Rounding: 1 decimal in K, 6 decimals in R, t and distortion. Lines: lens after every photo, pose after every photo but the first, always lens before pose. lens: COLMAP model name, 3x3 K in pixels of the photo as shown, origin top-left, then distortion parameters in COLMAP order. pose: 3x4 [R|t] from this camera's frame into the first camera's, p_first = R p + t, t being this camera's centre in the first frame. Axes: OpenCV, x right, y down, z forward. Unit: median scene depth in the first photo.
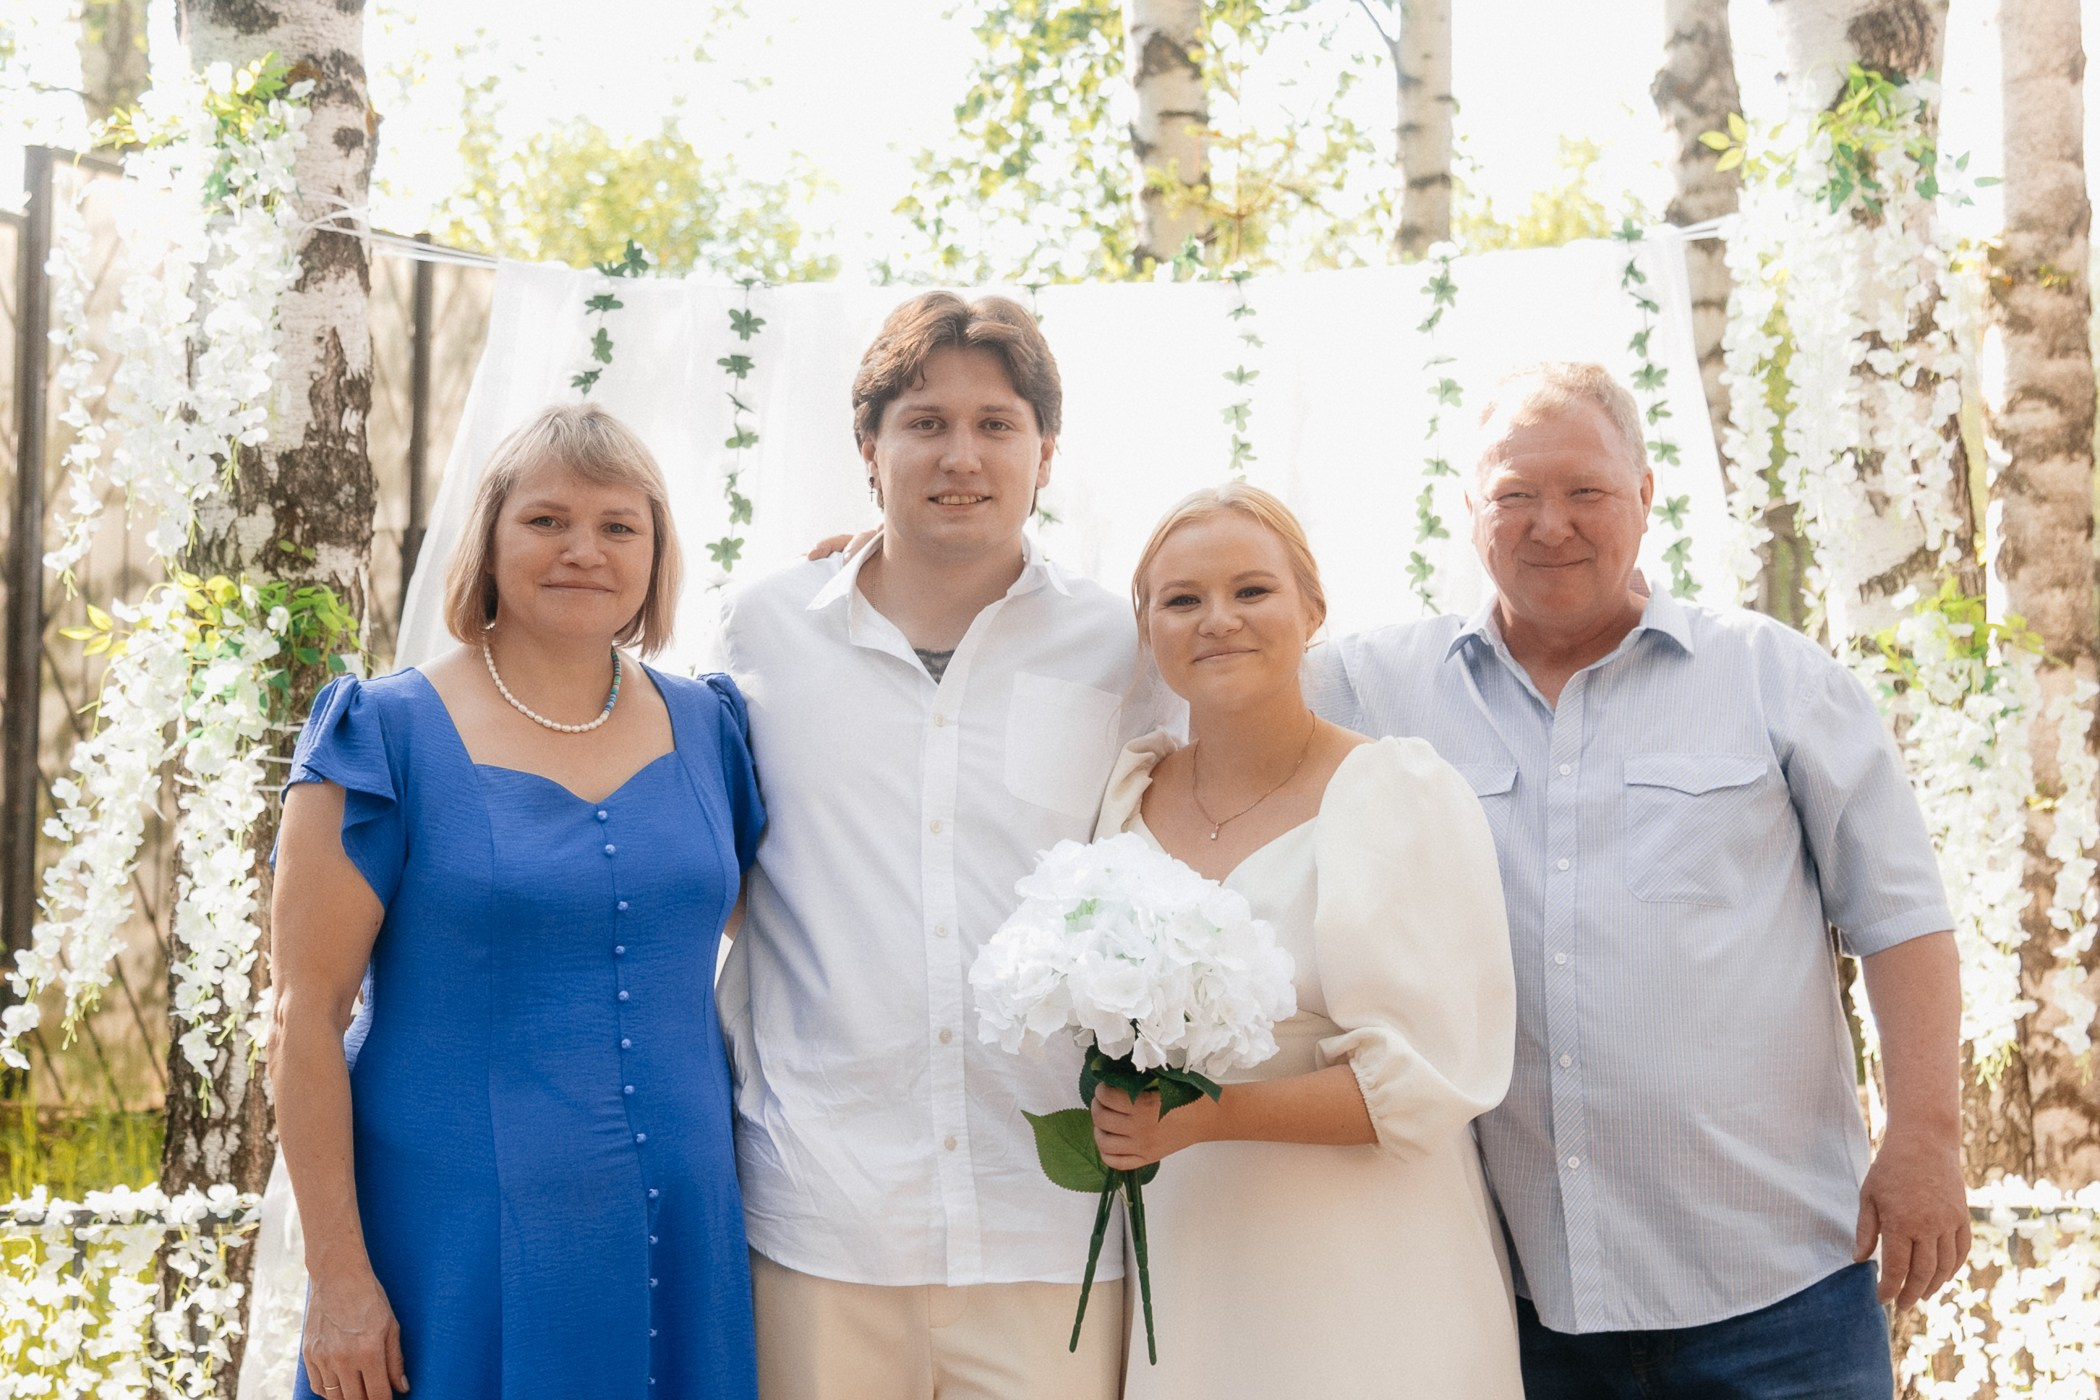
lens RADIAL K [[4563.8, 0, 1038.8], [0, 4563.8, 693.4], [0, 0, 1]] dist [0.154798, 0.000000]
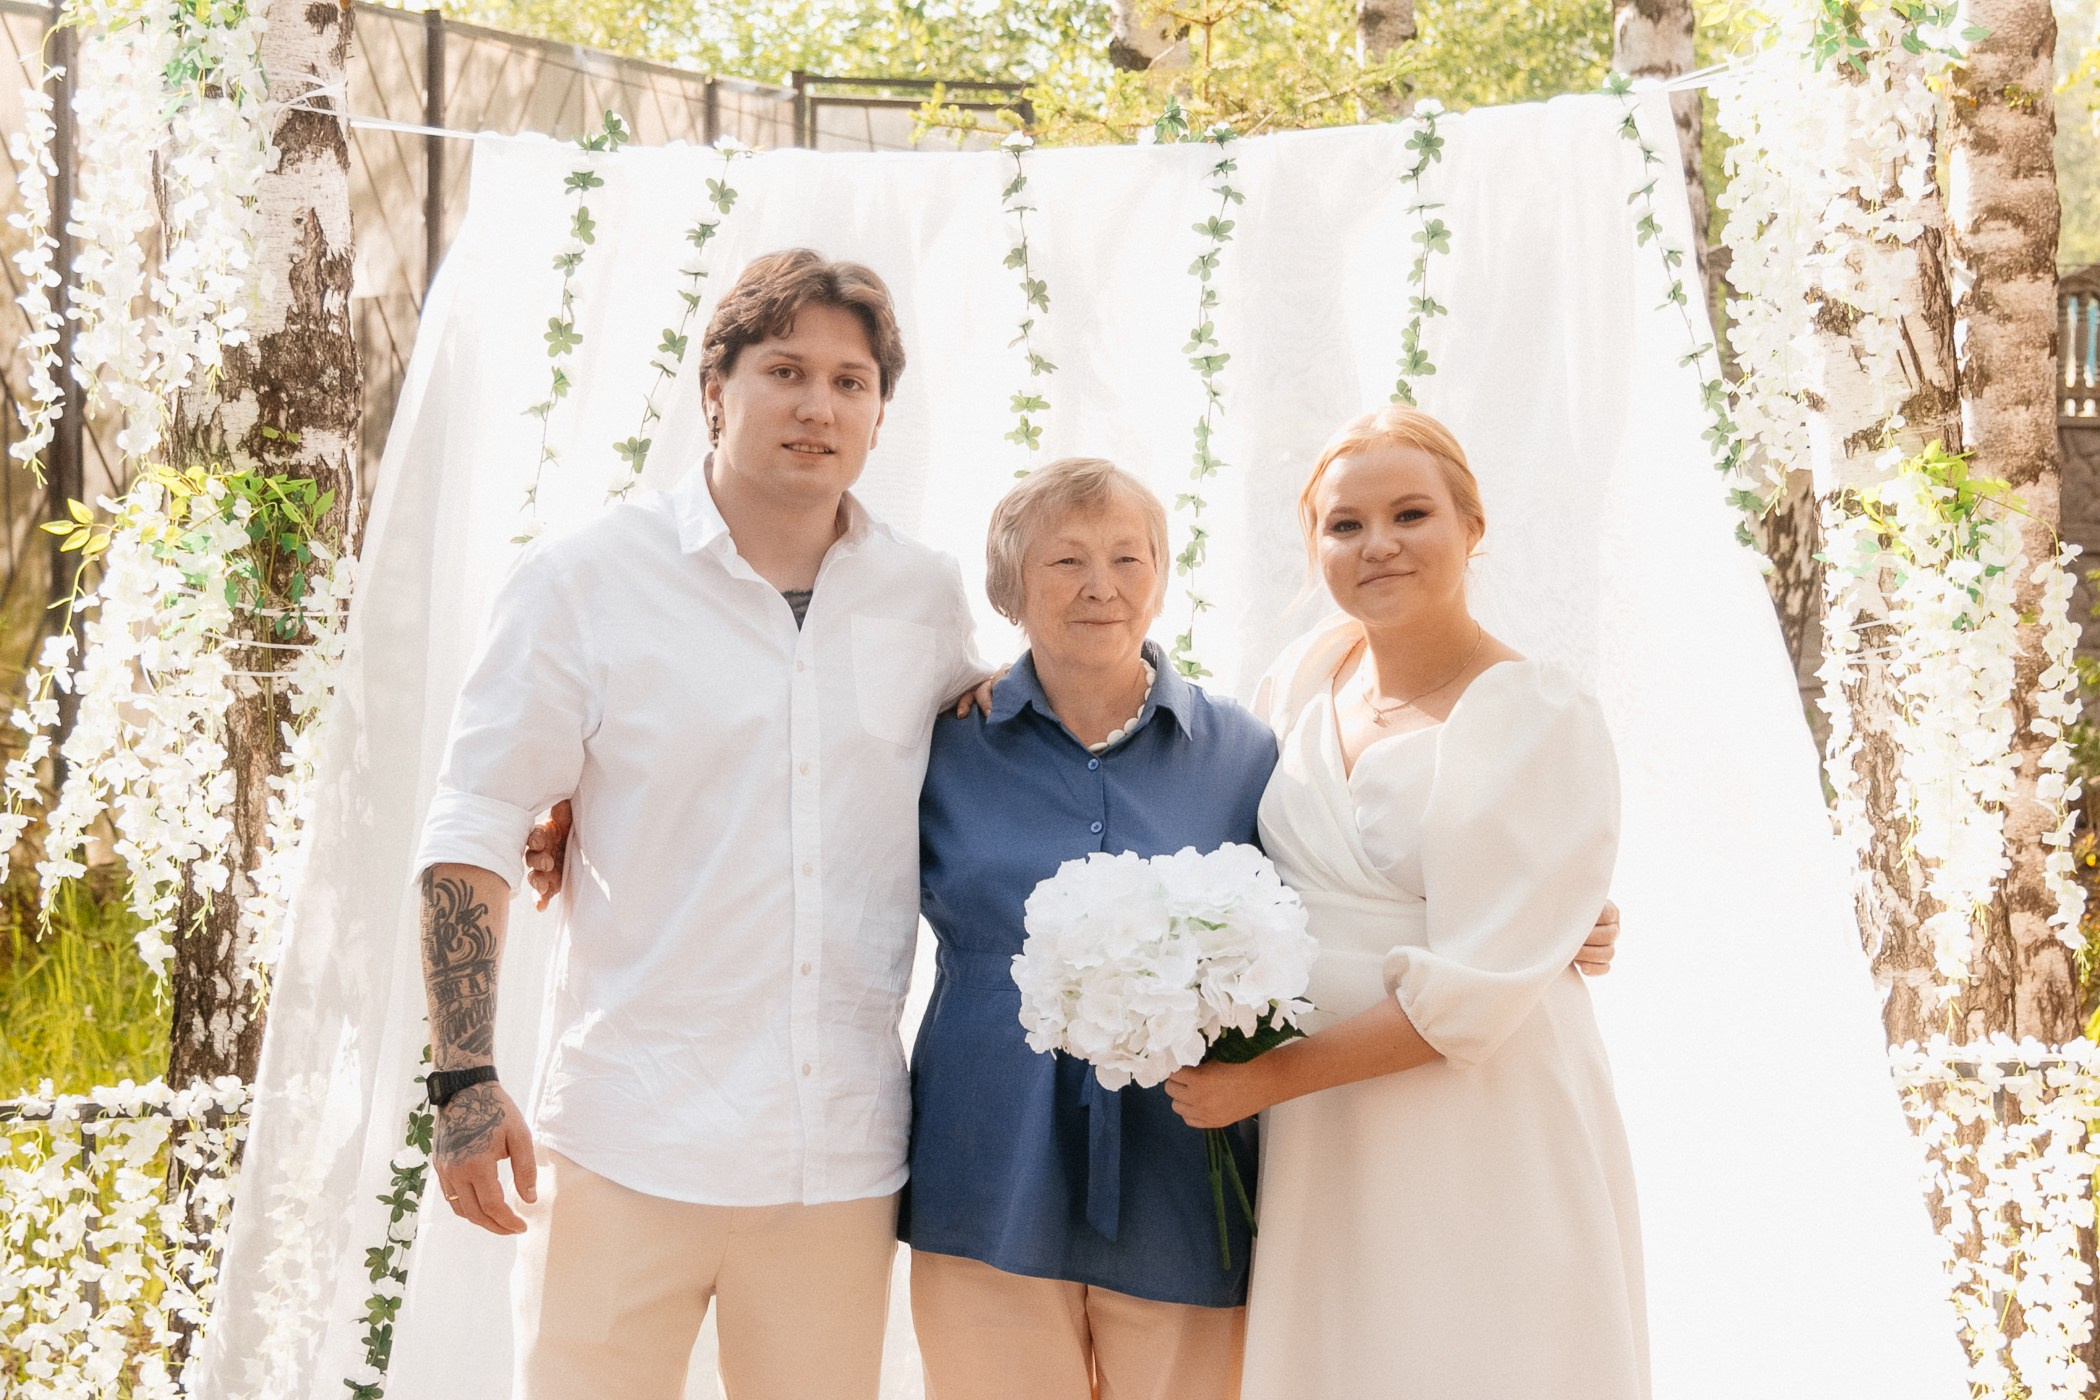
lens RADIAL K [[4195.2, 0, 1058.0], [0, 4195.2, 738.6], [0, 0, 1]] dist [0.119645, 0.000000]
pose [[0.999808, -0.017895, 0.007990, -0.001563], [0.017199, 0.996644, 0.080034, -0.035622], [-0.009396, -0.079882, 0.996760, 0.077869]]
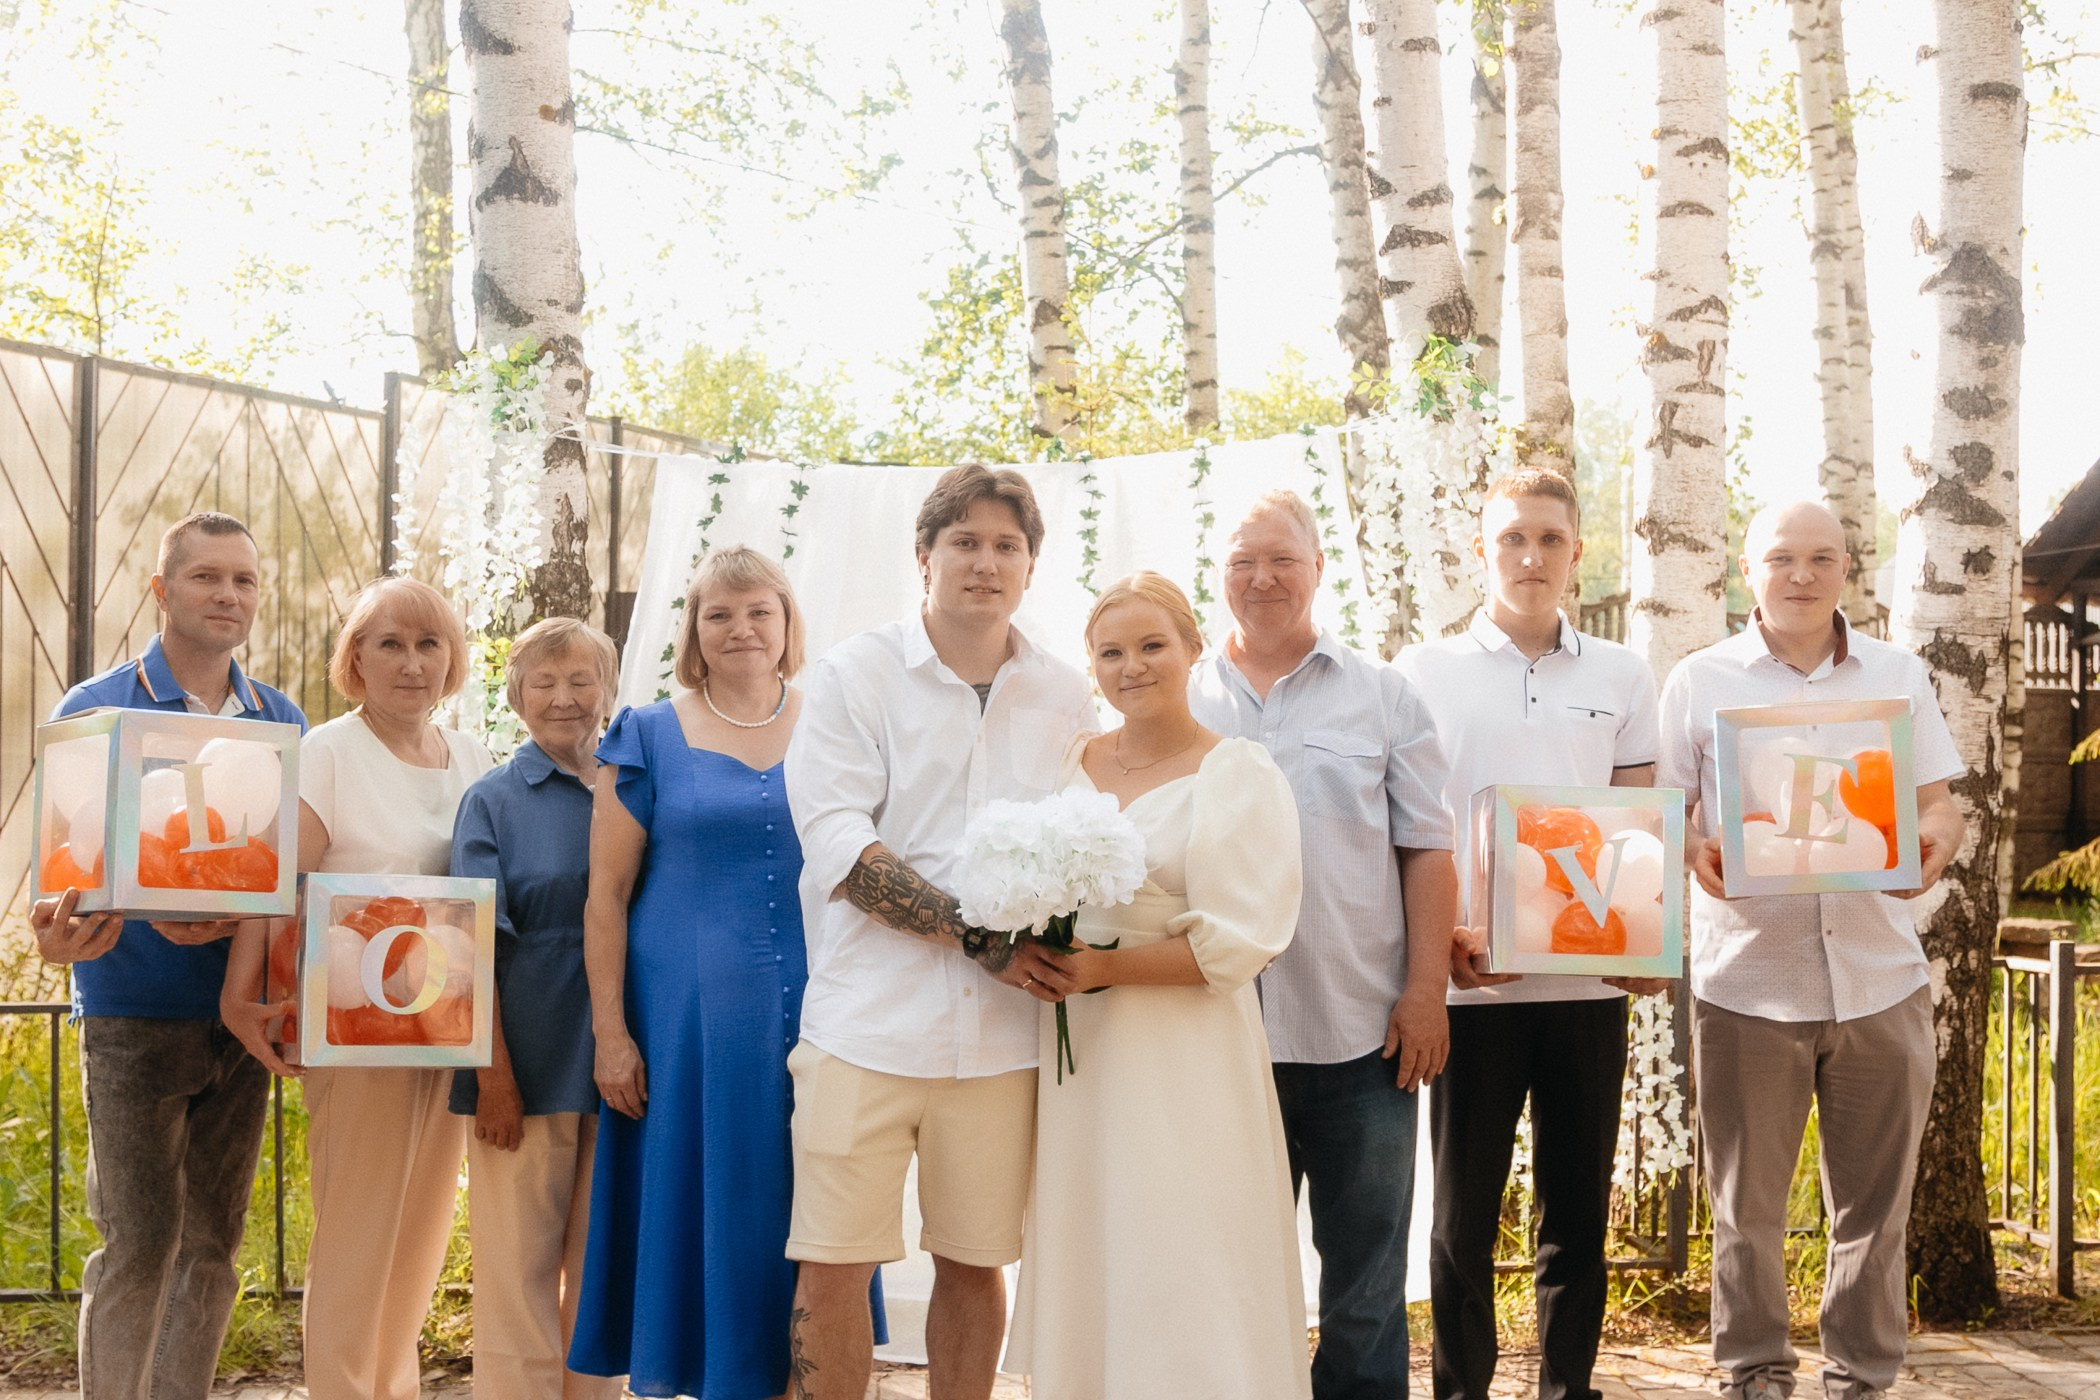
lens RADIAL K [[2740.4, 0, 1055.9], [0, 2740.4, 692.5], [0, 0, 1]] dist [-0.060002, 0.000000]
pose [[0.999576, -0.014099, 0.025468, 0.004838], [0.013954, 0.999885, 0.005875, -0.007672], [-0.025548, -0.005517, 0.999658, -0.044143]]
